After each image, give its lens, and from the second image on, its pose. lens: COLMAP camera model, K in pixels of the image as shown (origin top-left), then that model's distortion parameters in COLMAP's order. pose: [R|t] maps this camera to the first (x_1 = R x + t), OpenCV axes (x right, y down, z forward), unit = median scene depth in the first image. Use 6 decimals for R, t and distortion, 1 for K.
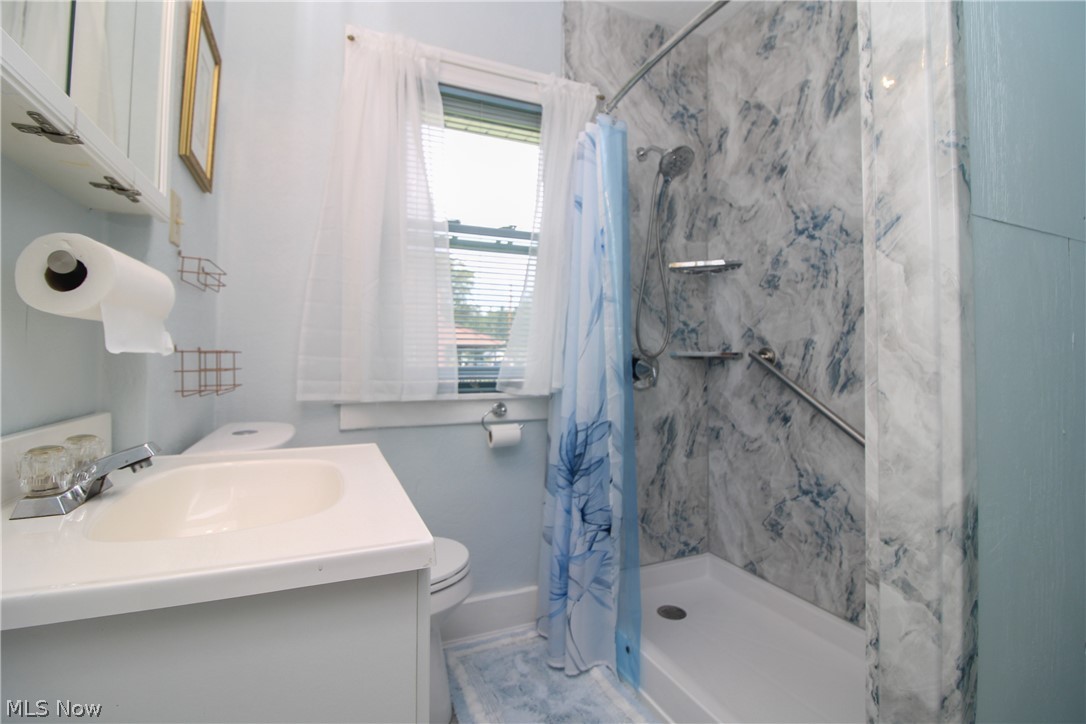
lens RADIAL K [[512.5, 0, 542.7], [0, 512.5, 346.3], [0, 0, 1]] dist [0.000951, -0.012376]
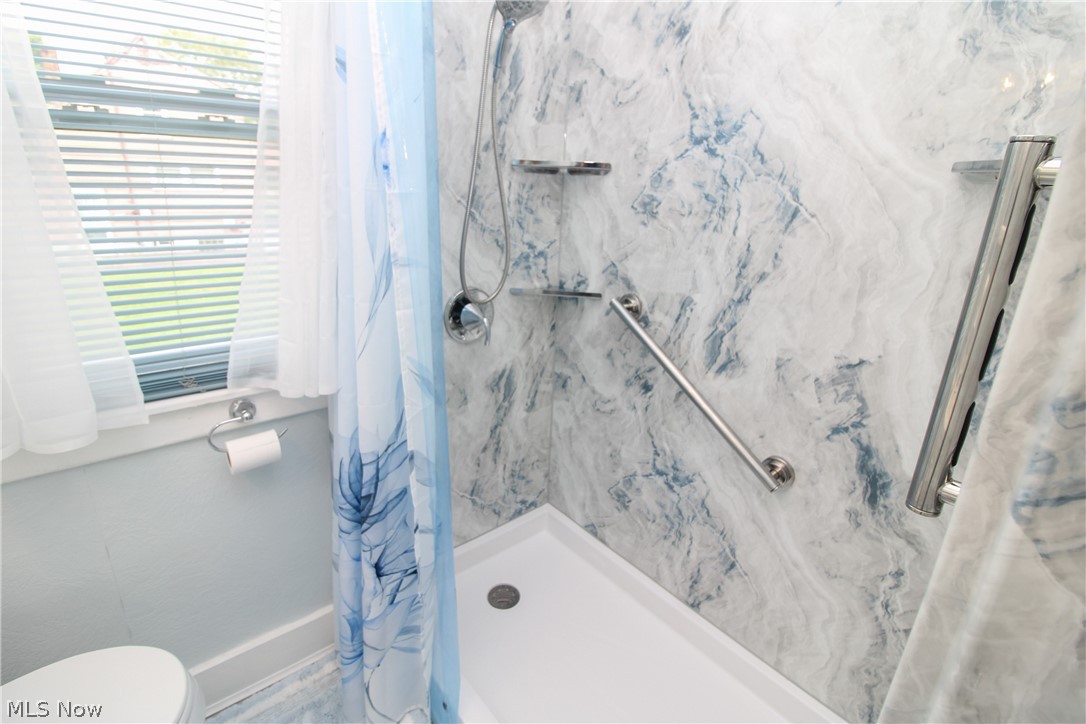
lens RADIAL K [[512.5, 0, 542.7], [0, 512.5, 346.3], [0, 0, 1]] dist [0.000951, -0.012376]
pose [[0.959879, -0.052721, 0.275414, 0.101450], [-0.041615, 0.944509, 0.325839, -0.173366], [-0.277310, -0.324228, 0.904420, 0.342220]]
